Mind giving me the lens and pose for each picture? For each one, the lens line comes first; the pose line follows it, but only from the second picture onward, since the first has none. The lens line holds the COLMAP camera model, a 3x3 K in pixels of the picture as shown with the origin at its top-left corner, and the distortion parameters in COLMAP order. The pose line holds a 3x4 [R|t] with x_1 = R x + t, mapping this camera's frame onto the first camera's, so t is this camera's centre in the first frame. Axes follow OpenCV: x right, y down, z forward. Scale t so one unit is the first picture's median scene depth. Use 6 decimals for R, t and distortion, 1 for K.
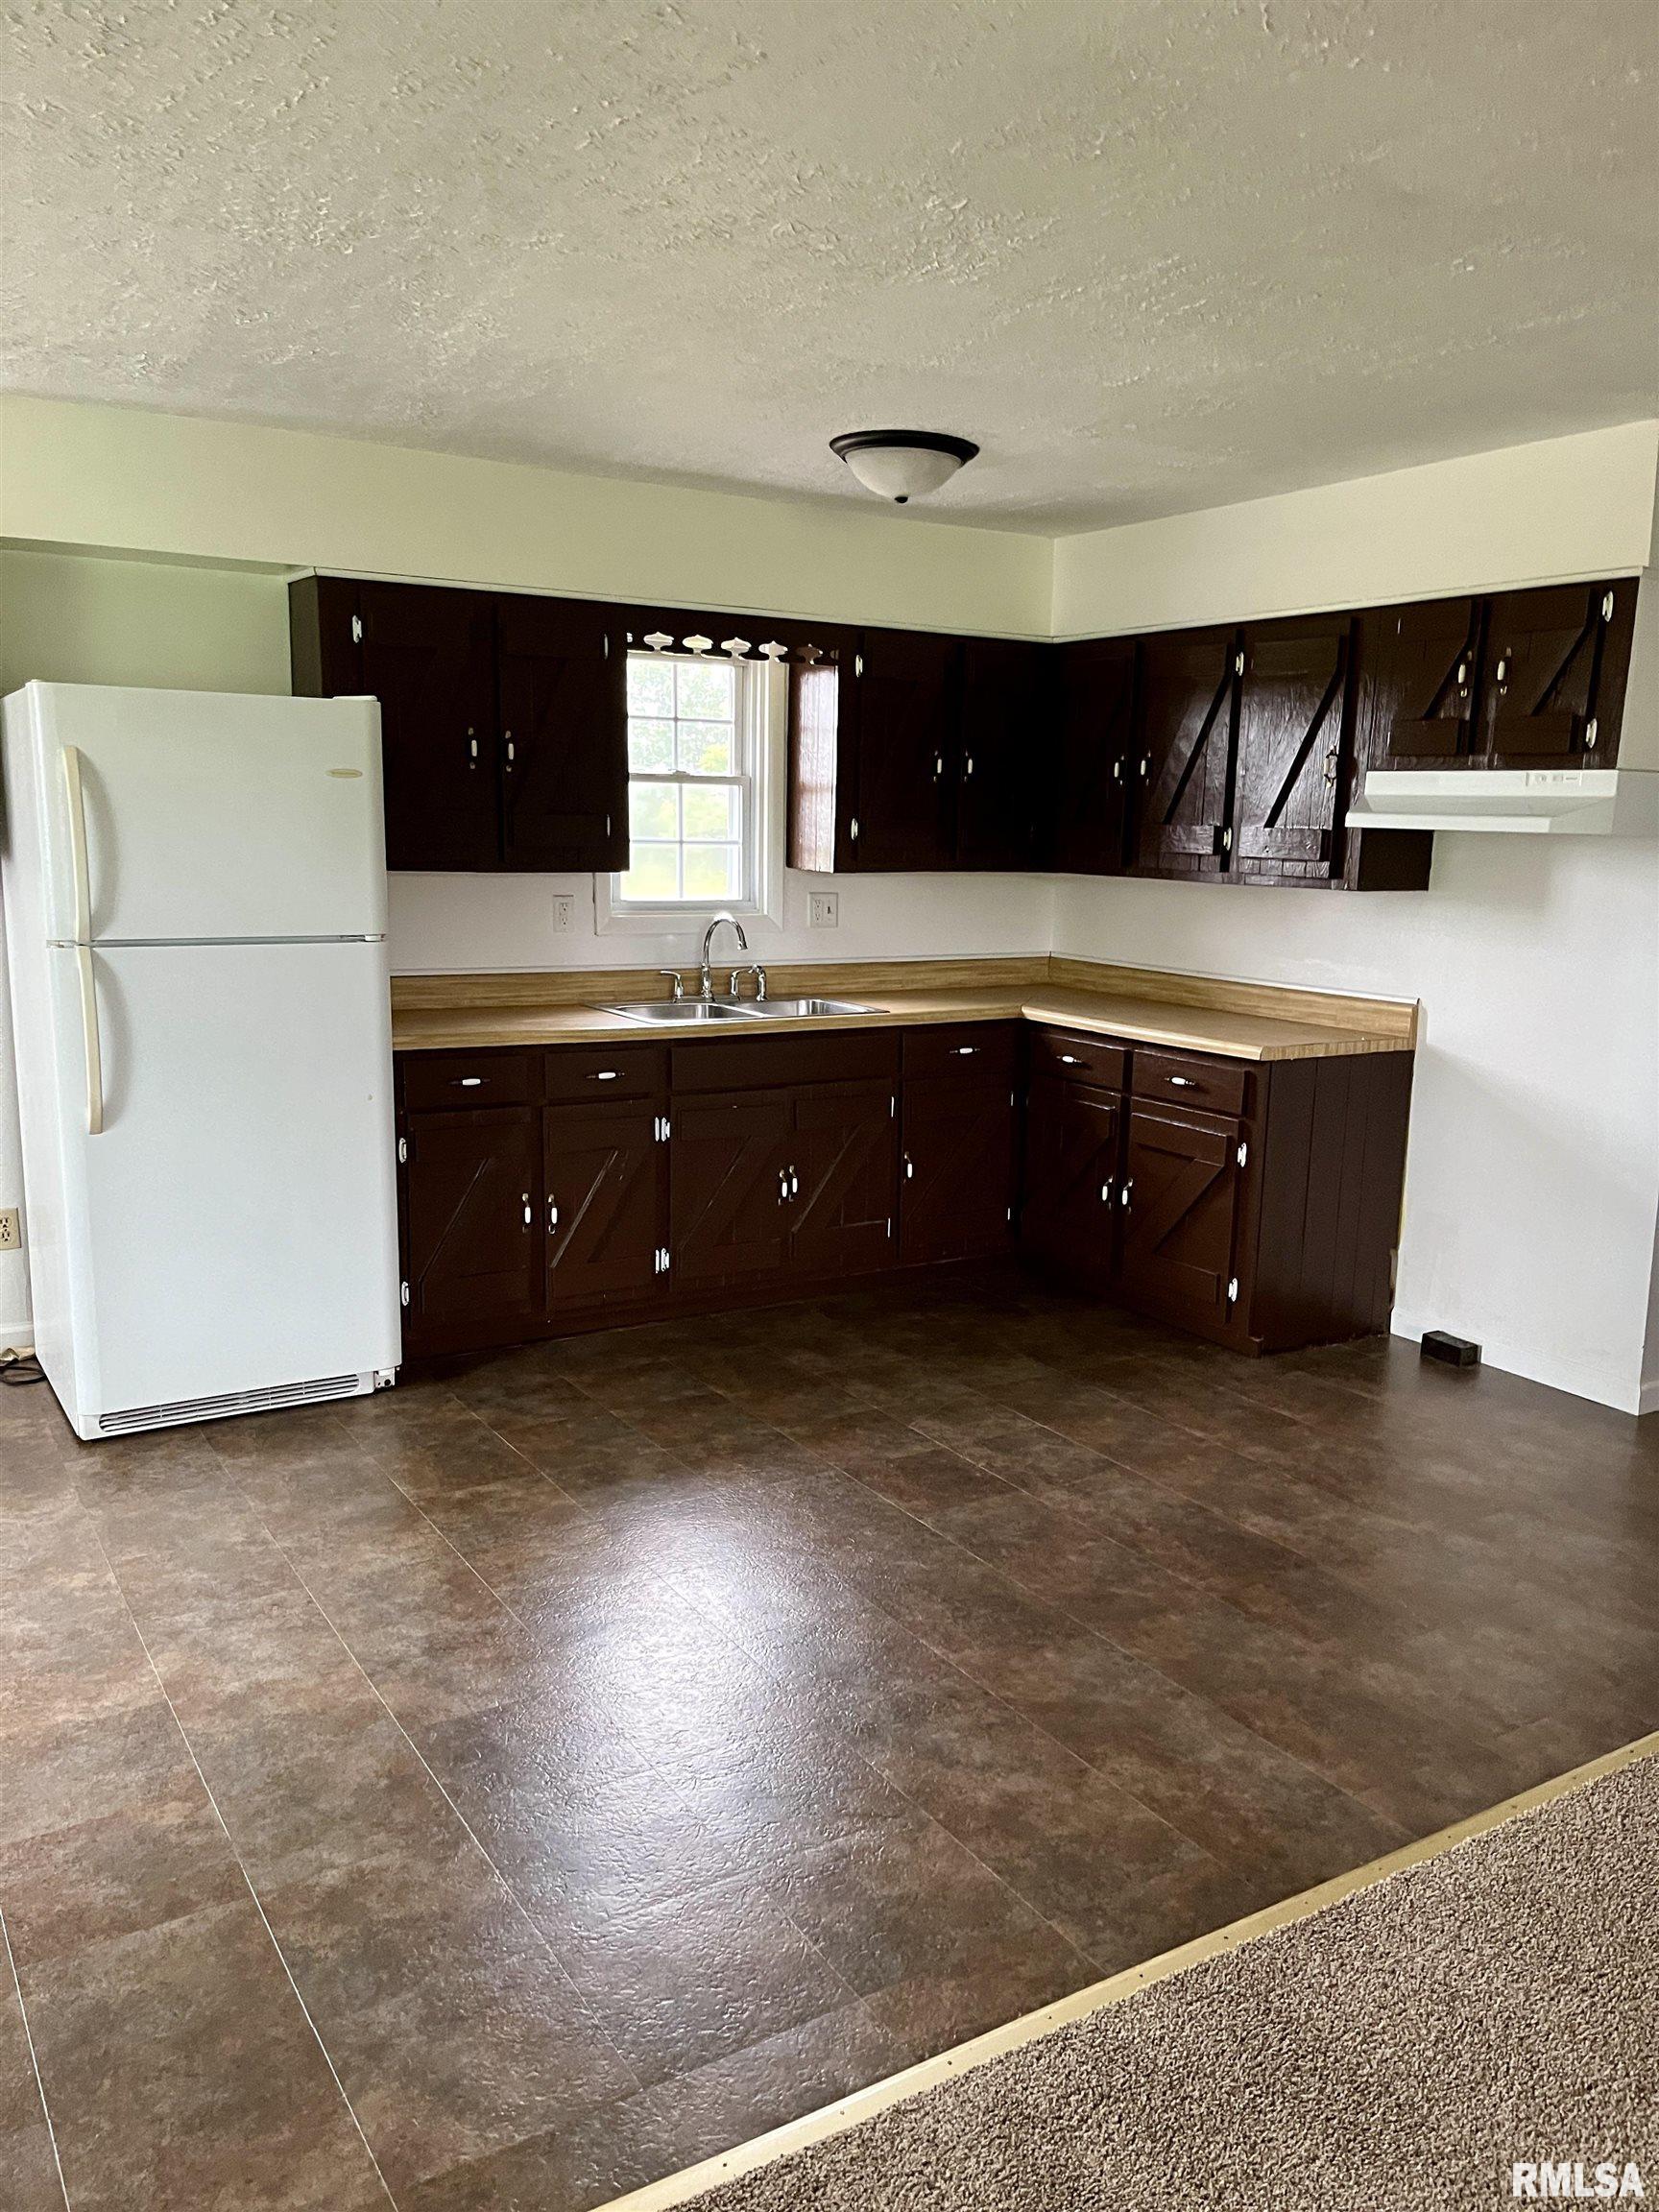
lens RADIAL K [[1658.6, 0, 802.6], [0, 1658.6, 1118.4], [0, 0, 1]] dist [0.079587, -0.172905]
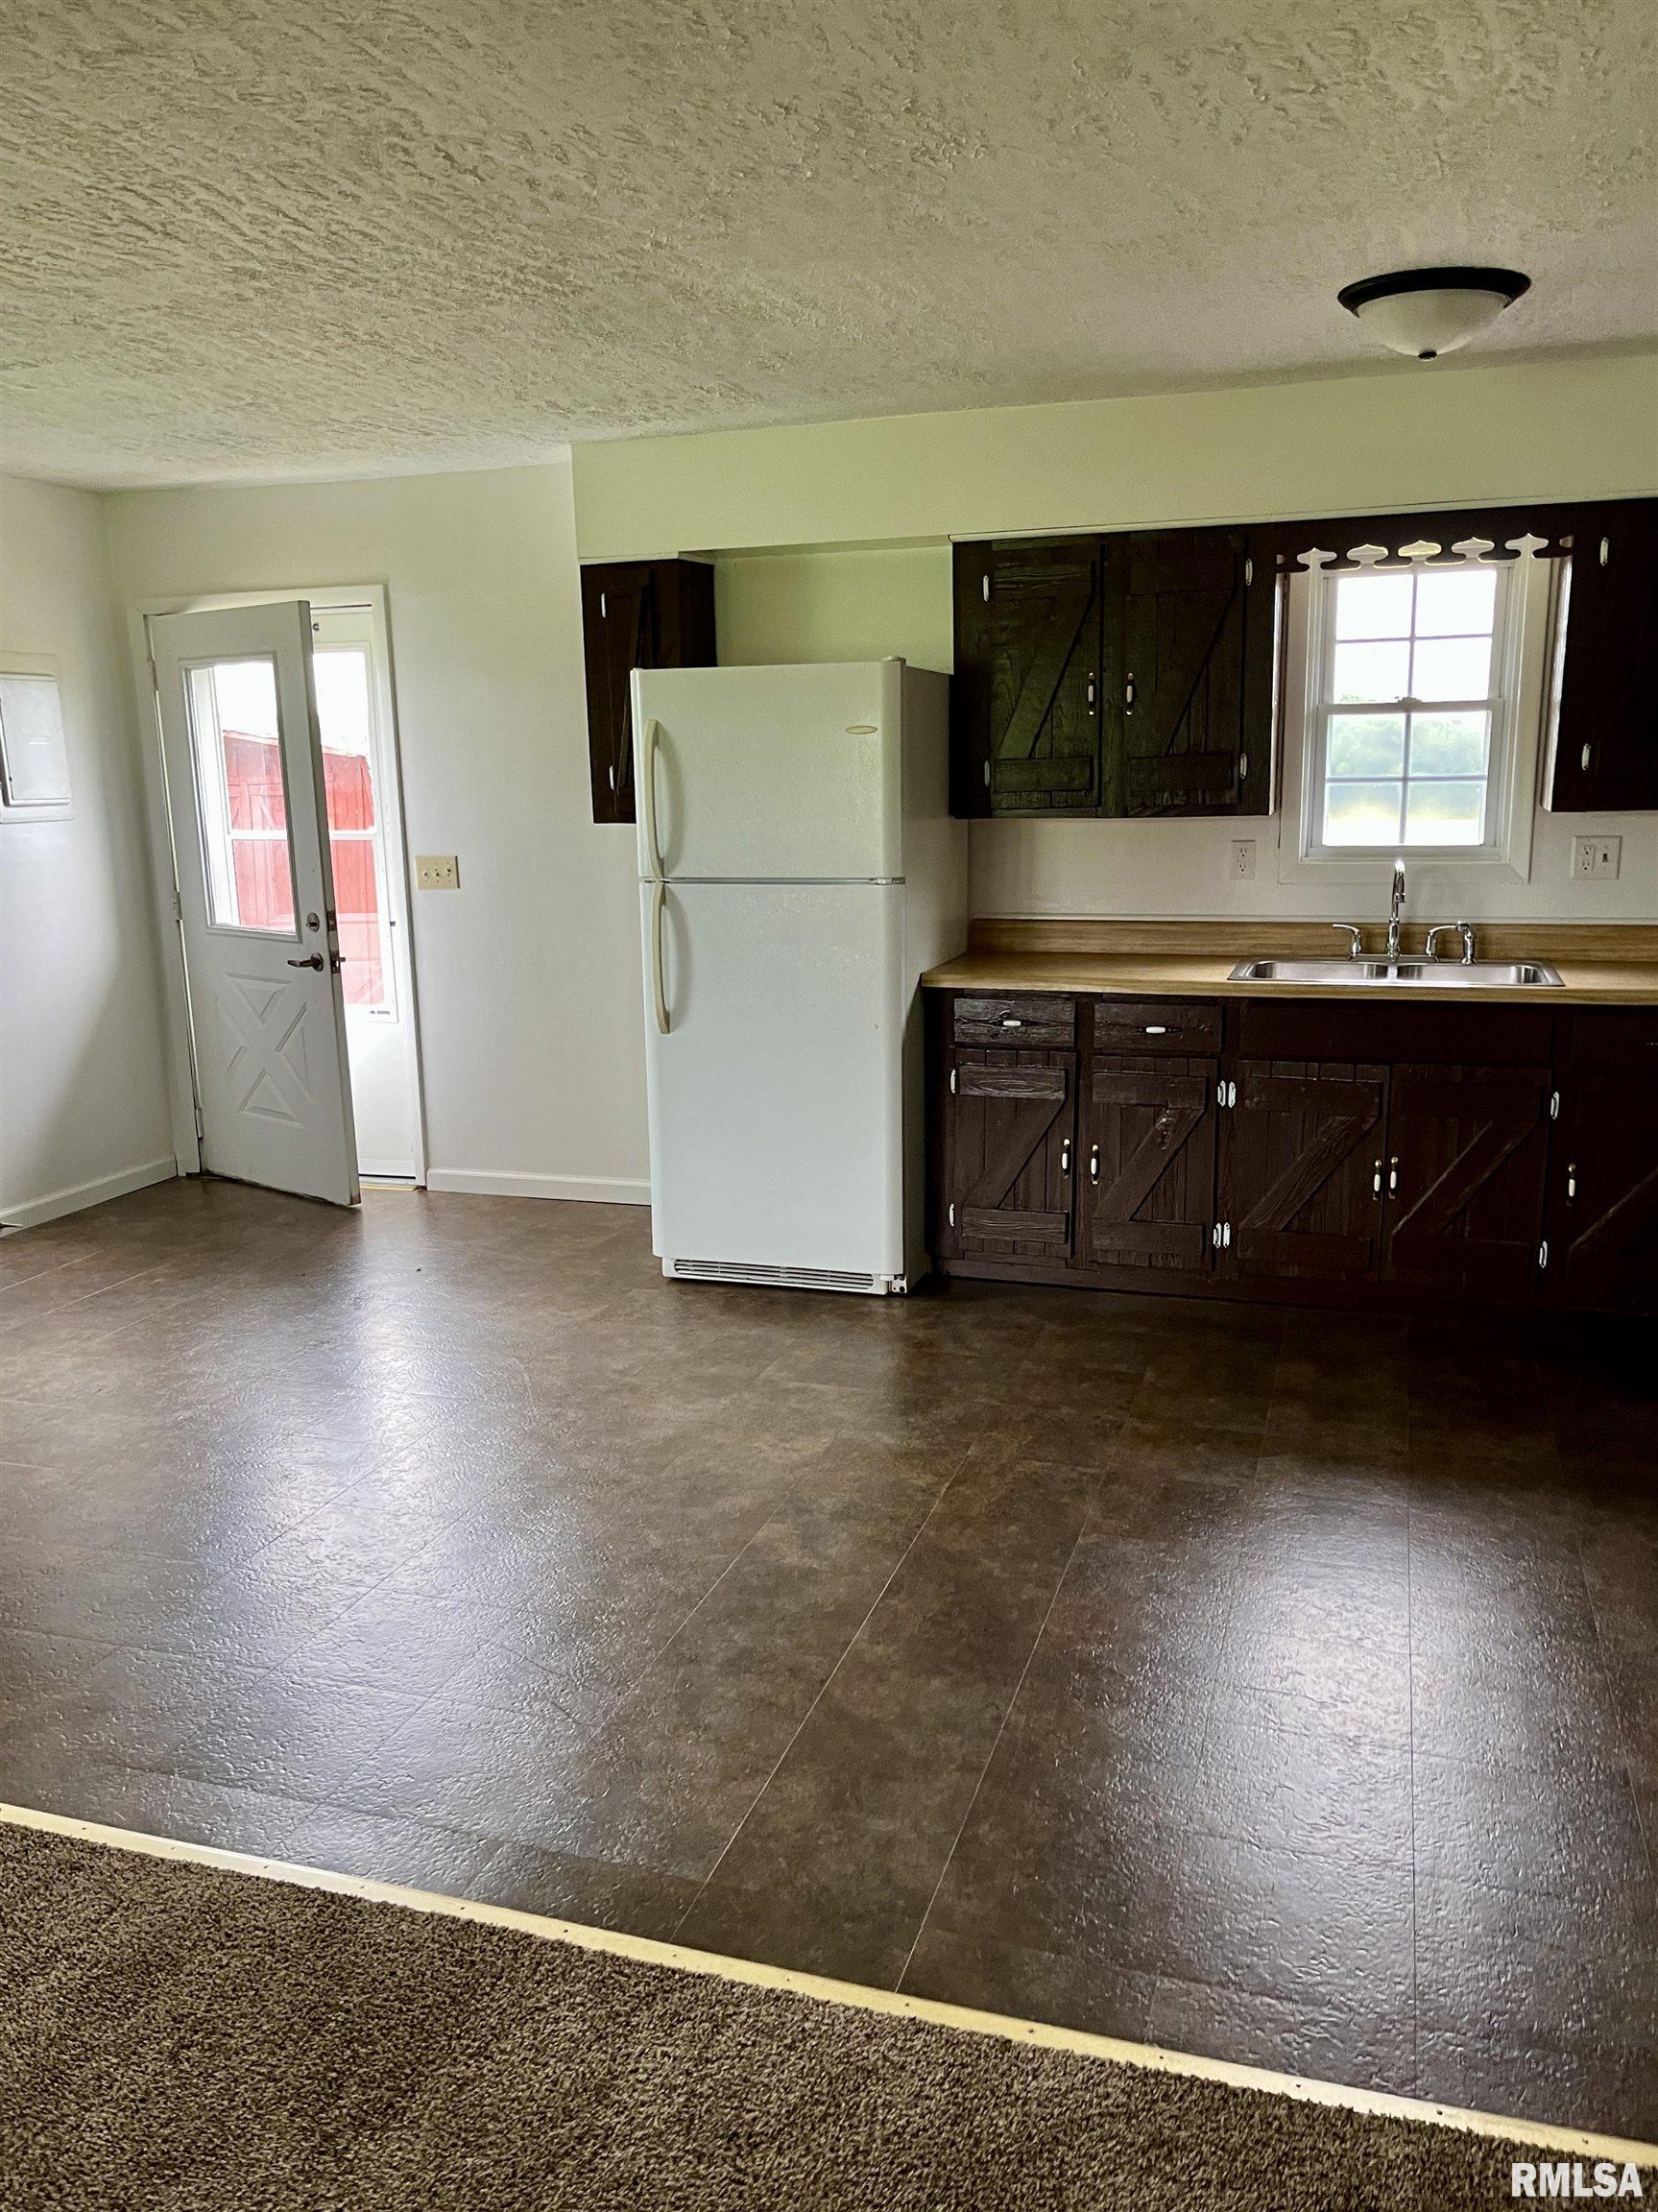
lens RADIAL K [[1658.6, 0, 802.1], [0, 1658.6, 1118.4], [0, 0, 1]] dist [0.079587, -0.172905]
pose [[0.640146, 0.128348, -0.757456, 0.509422], [-0.101178, 0.991443, 0.082488, -0.035959], [0.761562, 0.023833, 0.647654, 0.232683]]
